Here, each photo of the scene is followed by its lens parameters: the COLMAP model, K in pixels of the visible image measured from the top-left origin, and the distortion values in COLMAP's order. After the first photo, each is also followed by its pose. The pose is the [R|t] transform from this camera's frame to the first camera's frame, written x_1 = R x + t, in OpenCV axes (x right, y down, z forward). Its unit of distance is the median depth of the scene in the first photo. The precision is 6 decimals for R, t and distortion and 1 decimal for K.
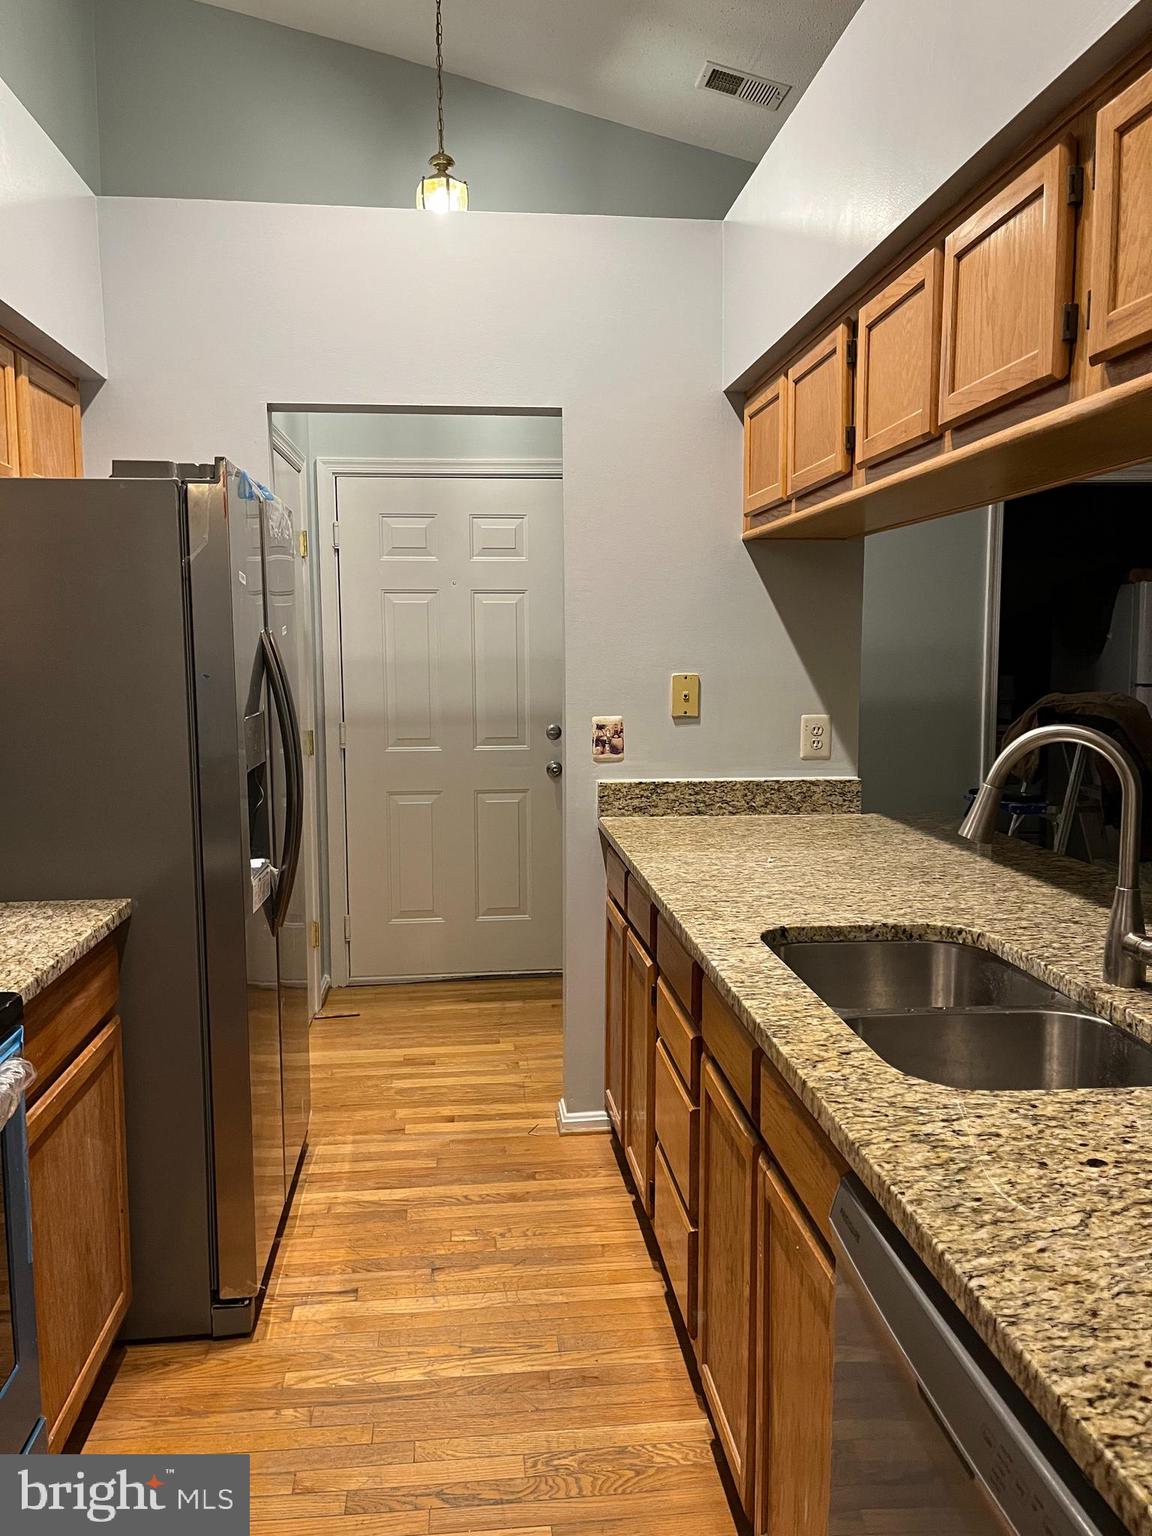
lens RADIAL K [[1161.2, 0, 575.1], [0, 1161.2, 758.0], [0, 0, 1]] dist [0.078845, -0.108499]
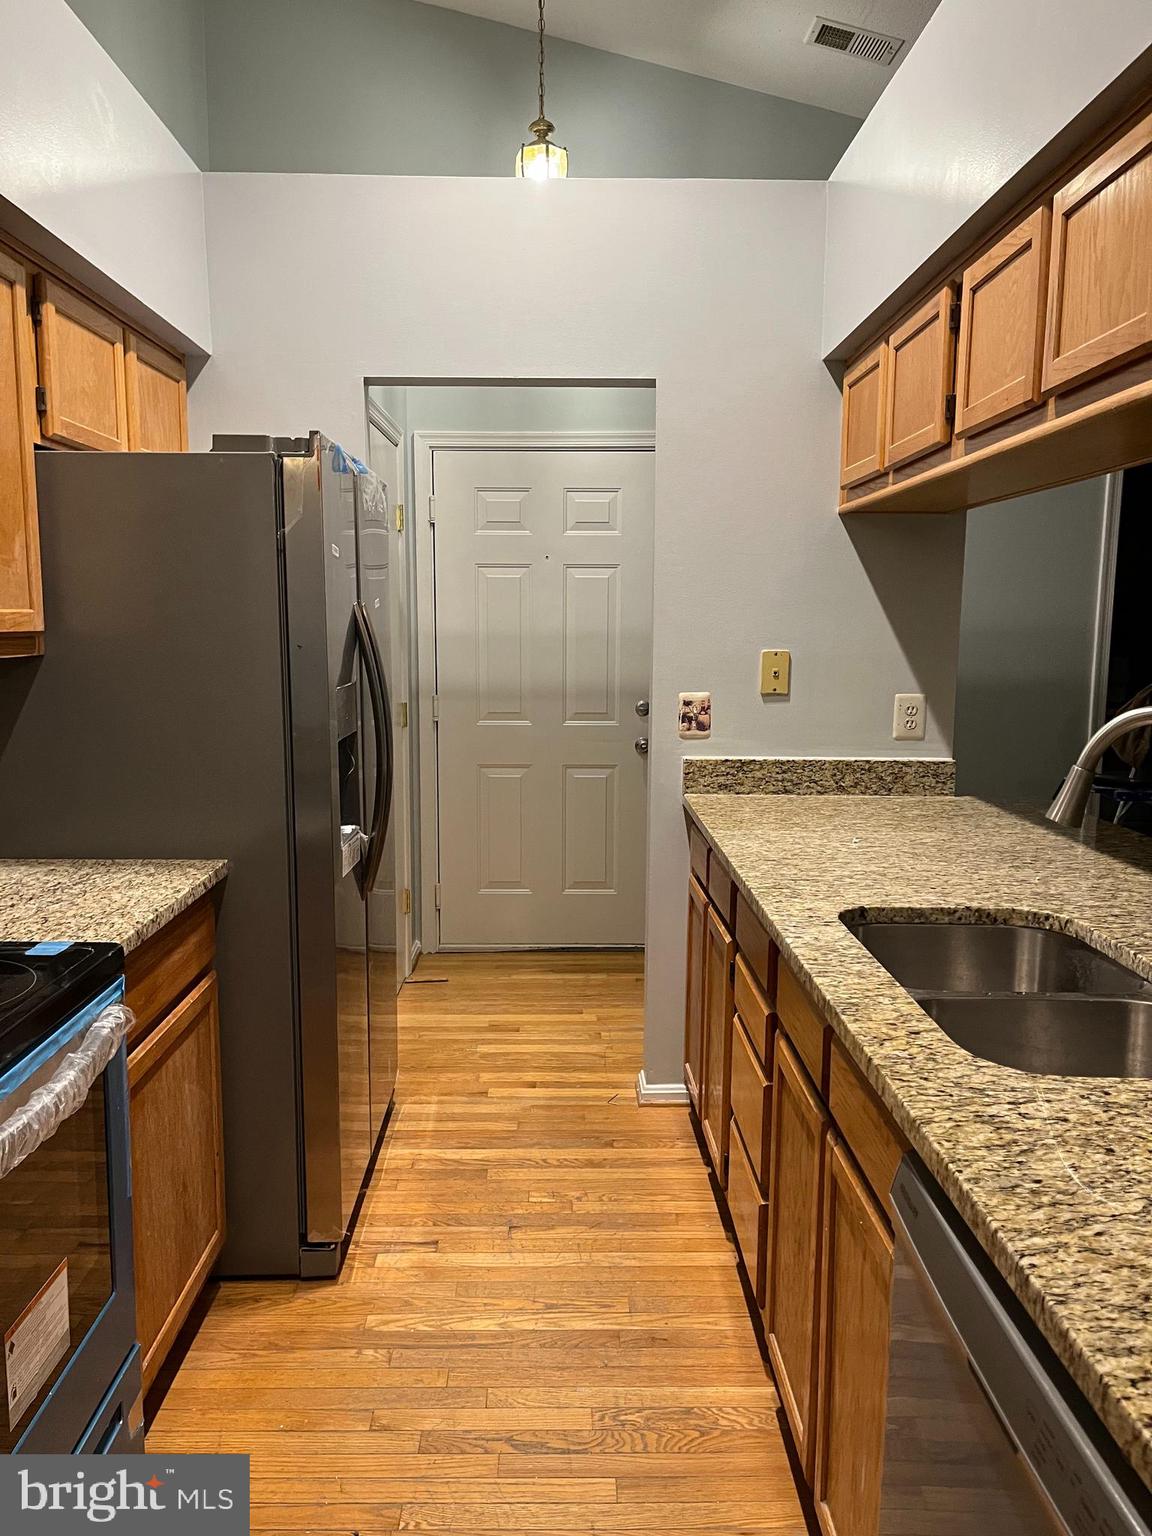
lens RADIAL K [[1161.2, 0, 564.0], [0, 1161.2, 779.6], [0, 0, 1]] dist [0.078845, -0.108499]
pose [[0.995618, 0.022251, -0.090823, 0.012831], [-0.018770, 0.999063, 0.039006, 0.002584], [0.091606, -0.037131, 0.995103, -0.005747]]
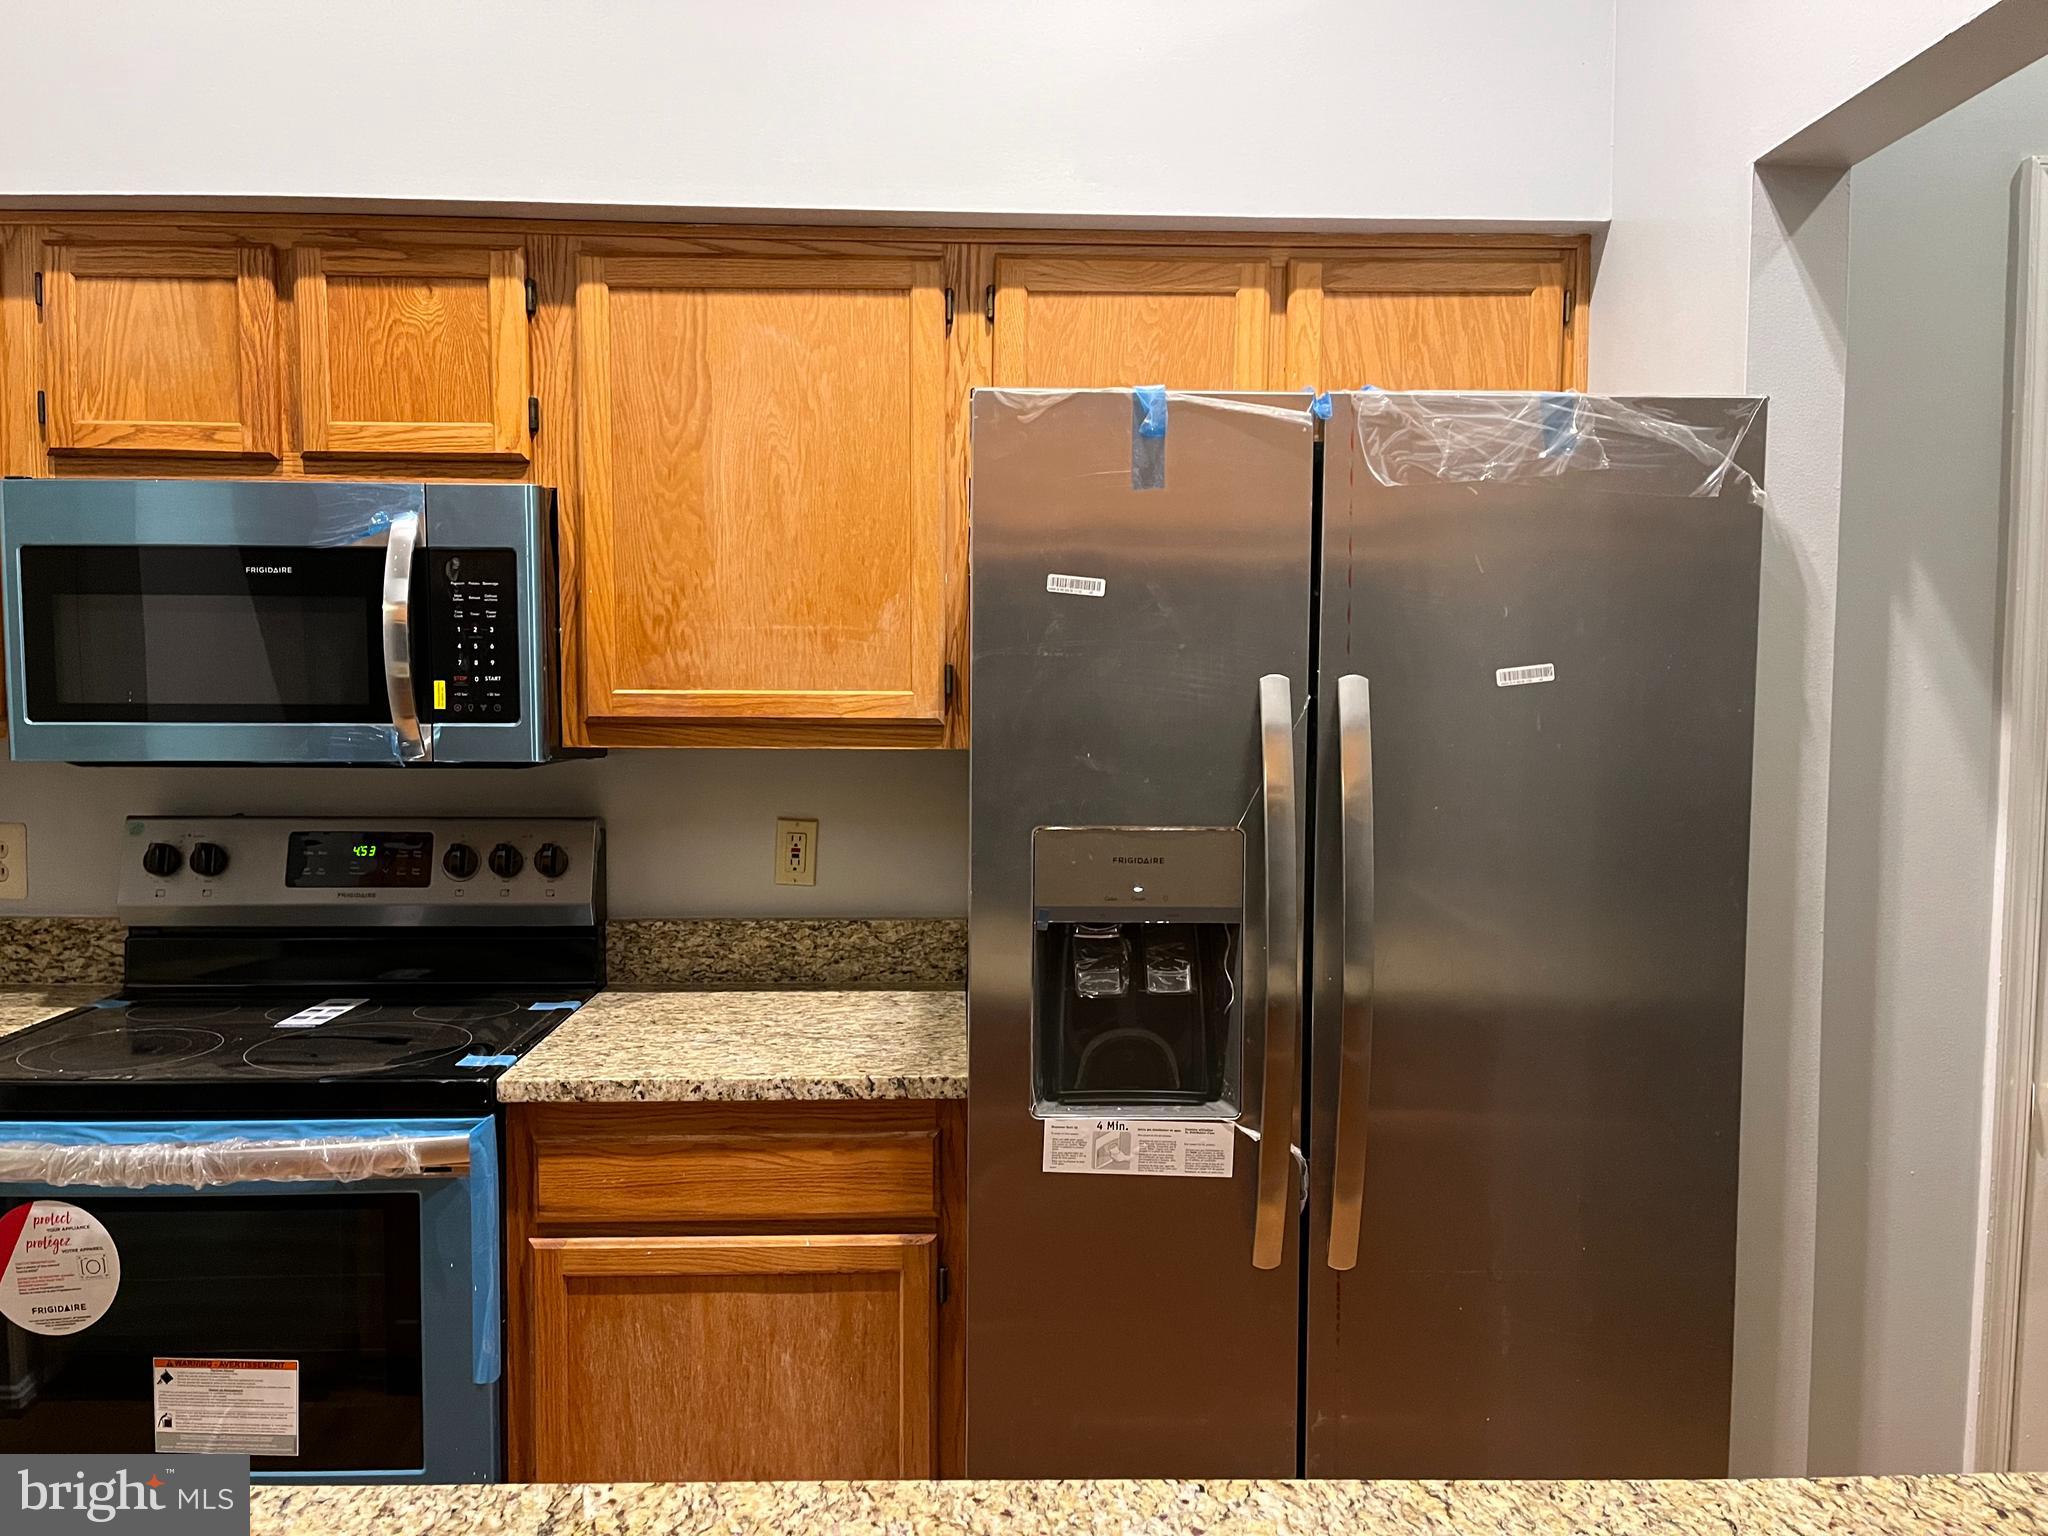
lens RADIAL K [[1548.3, 0, 1020.9], [0, 1548.3, 784.9], [0, 0, 1]] dist [0.078845, -0.108499]
pose [[-0.068198, 0.067925, -0.995357, 0.509949], [-0.109263, 0.991170, 0.075126, -0.119347], [0.991671, 0.113879, -0.060175, 1.104686]]
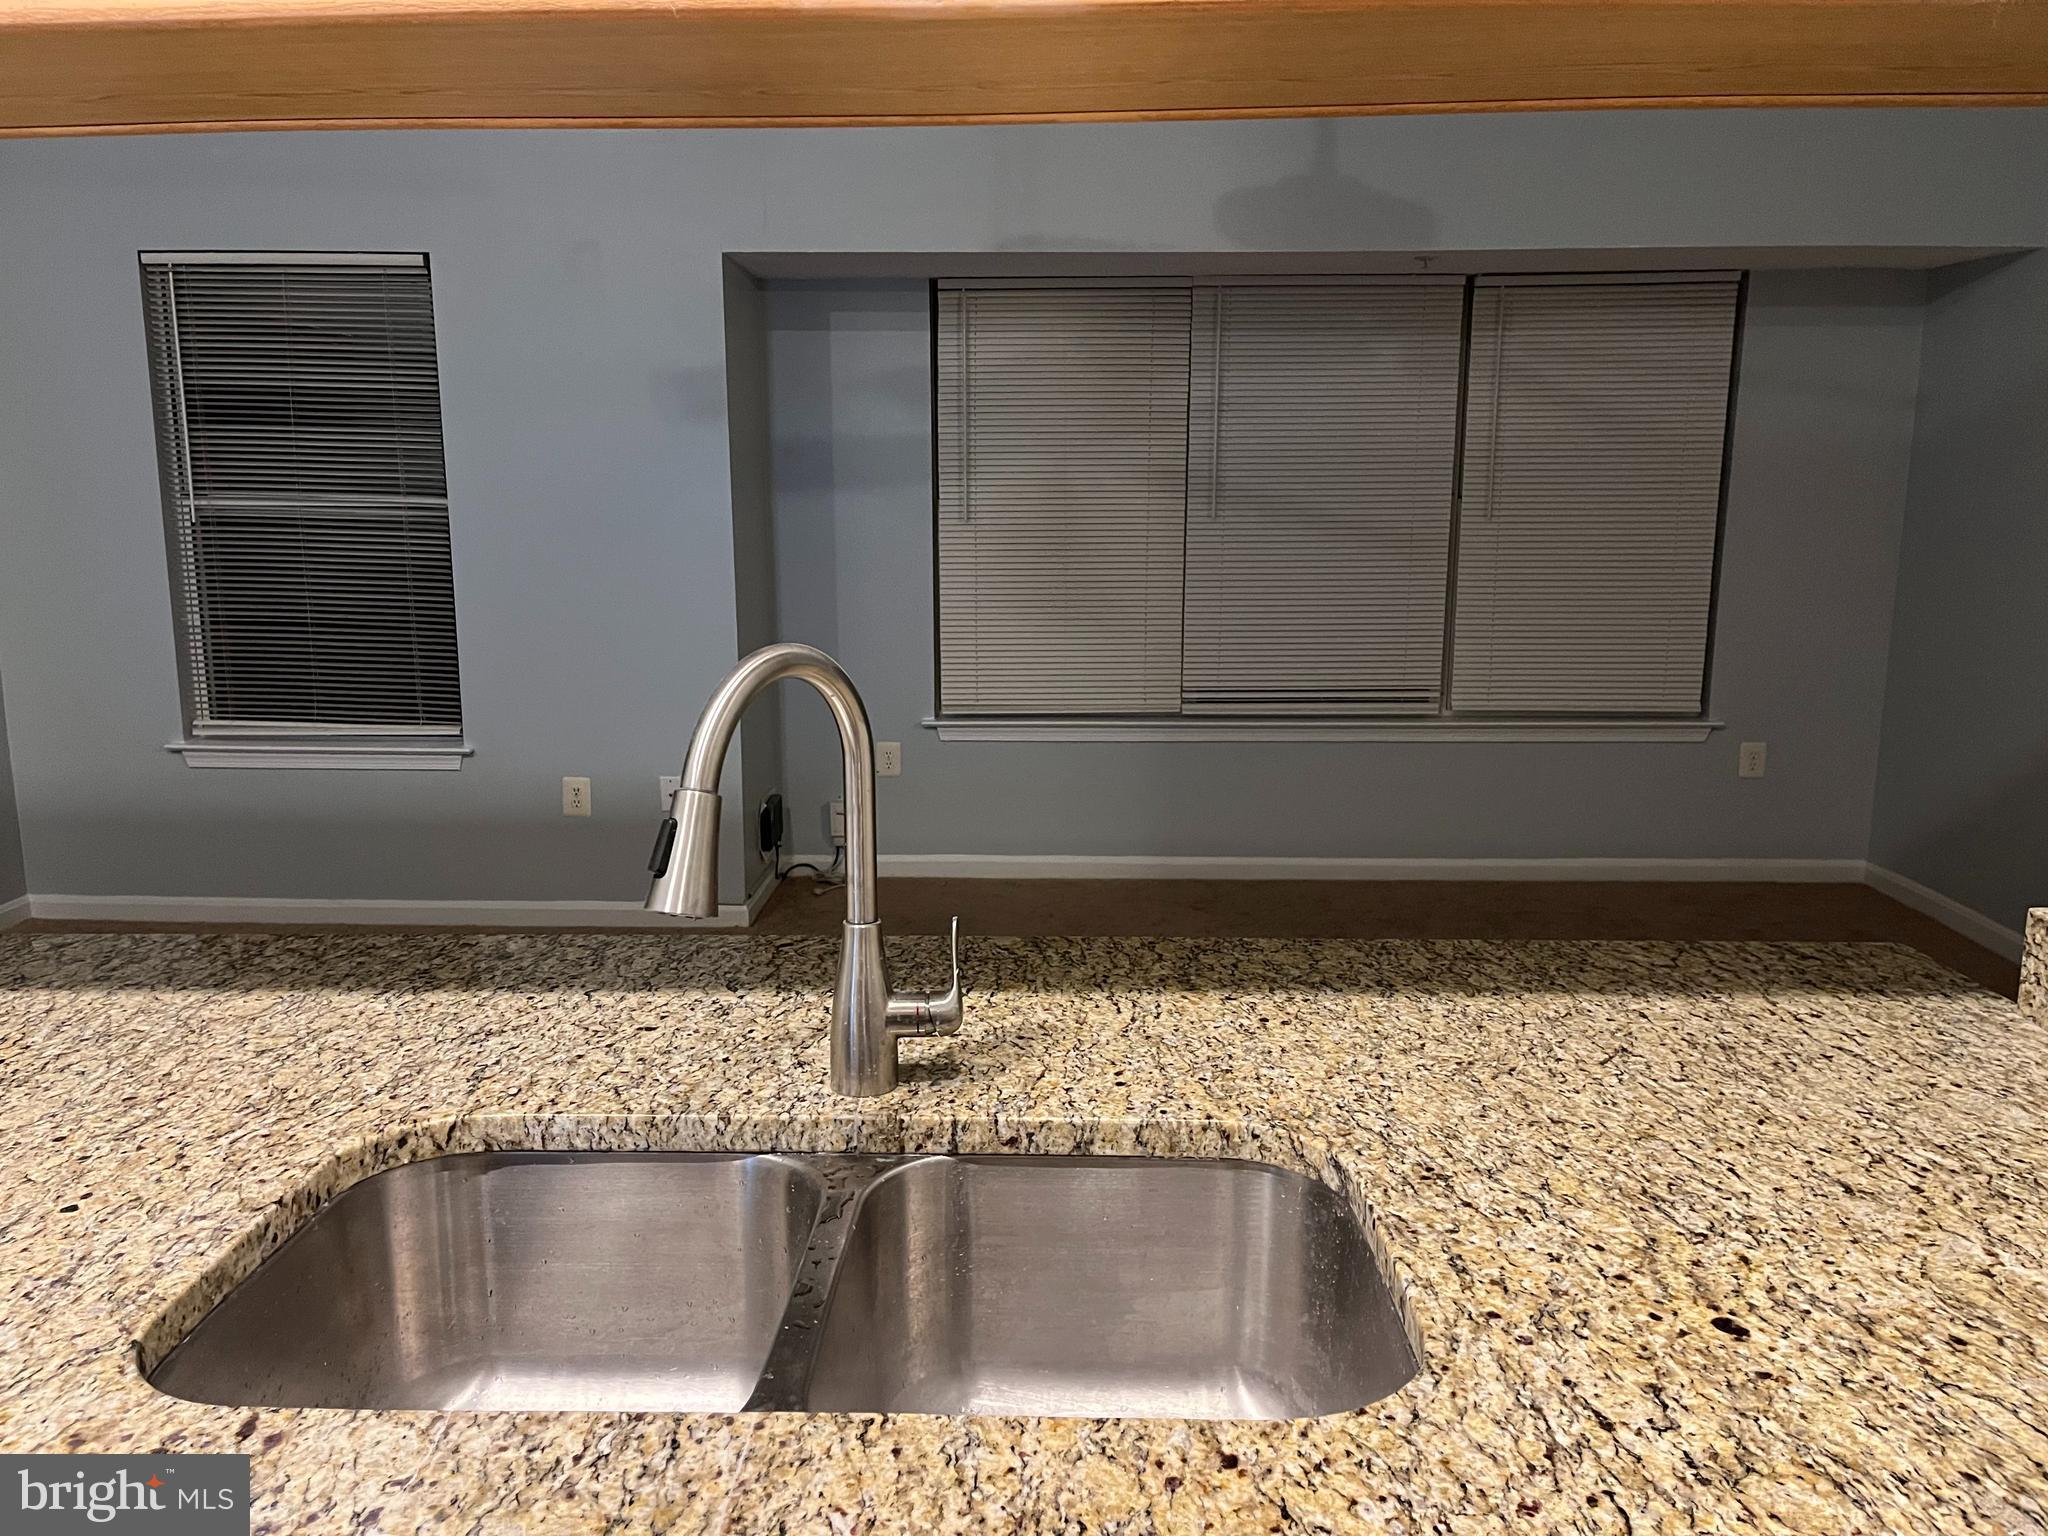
lens RADIAL K [[1548.3, 0, 1022.8], [0, 1548.3, 772.6], [0, 0, 1]] dist [0.078845, -0.108499]
pose [[0.126047, -0.175789, 0.976325, -0.179944], [0.099996, 0.981413, 0.163796, -0.056512], [-0.986972, 0.076983, 0.141282, 0.623803]]
